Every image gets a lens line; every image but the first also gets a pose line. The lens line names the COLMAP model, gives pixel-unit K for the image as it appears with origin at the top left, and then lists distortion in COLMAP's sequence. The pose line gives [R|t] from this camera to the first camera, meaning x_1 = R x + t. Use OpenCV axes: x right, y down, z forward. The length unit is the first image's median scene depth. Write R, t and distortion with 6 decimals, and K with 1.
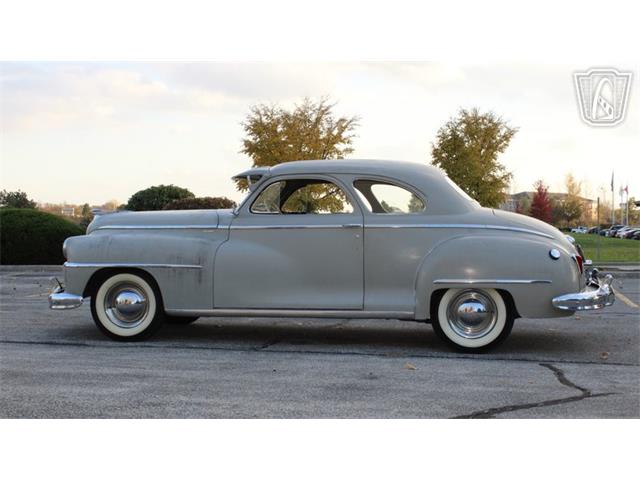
lens RADIAL K [[968.8, 0, 320.0], [0, 968.8, 240.0], [0, 0, 1]] dist [-0.020376, 0.025668]
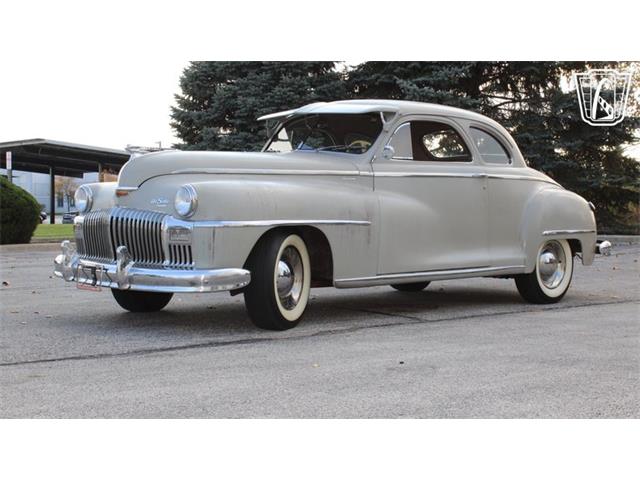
lens RADIAL K [[968.8, 0, 320.0], [0, 968.8, 240.0], [0, 0, 1]] dist [-0.020376, 0.025668]
pose [[0.586287, -0.020627, 0.809841, -0.761237], [0.027056, 0.999617, 0.005873, 0.035133], [-0.809651, 0.018468, 0.586621, 0.562684]]
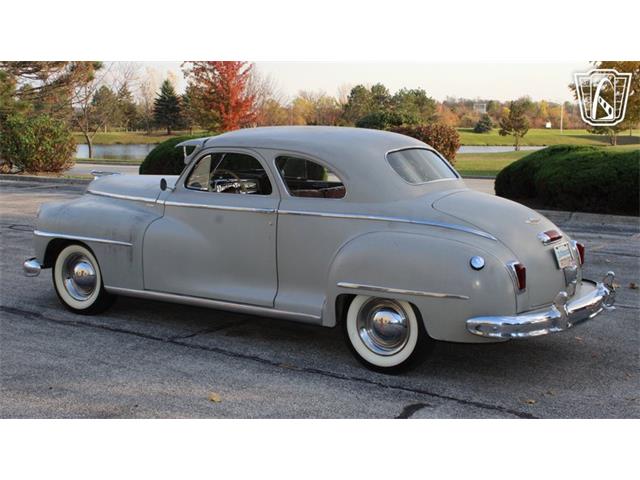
lens RADIAL K [[968.8, 0, 320.0], [0, 968.8, 240.0], [0, 0, 1]] dist [-0.020376, 0.025668]
pose [[0.913474, 0.061683, -0.402194, 0.408311], [-0.018157, 0.993637, 0.111153, -0.082000], [0.406491, -0.094233, 0.908782, 0.221142]]
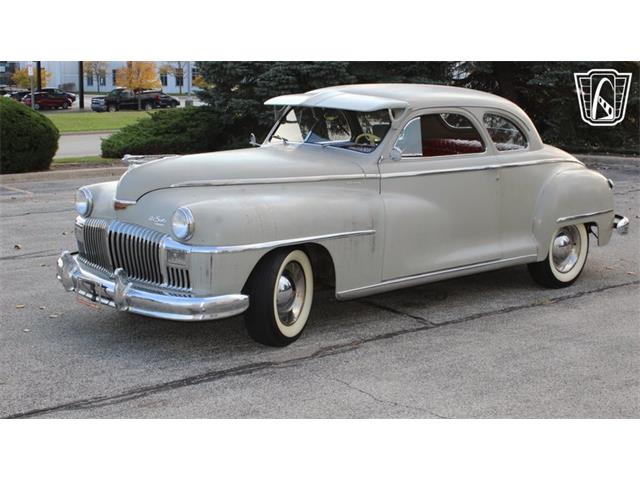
lens RADIAL K [[968.8, 0, 320.0], [0, 968.8, 240.0], [0, 0, 1]] dist [-0.020376, 0.025668]
pose [[0.612094, -0.115830, 0.782256, -0.729634], [0.020403, 0.991198, 0.130804, -0.064227], [-0.790522, -0.064105, 0.609070, 0.557142]]
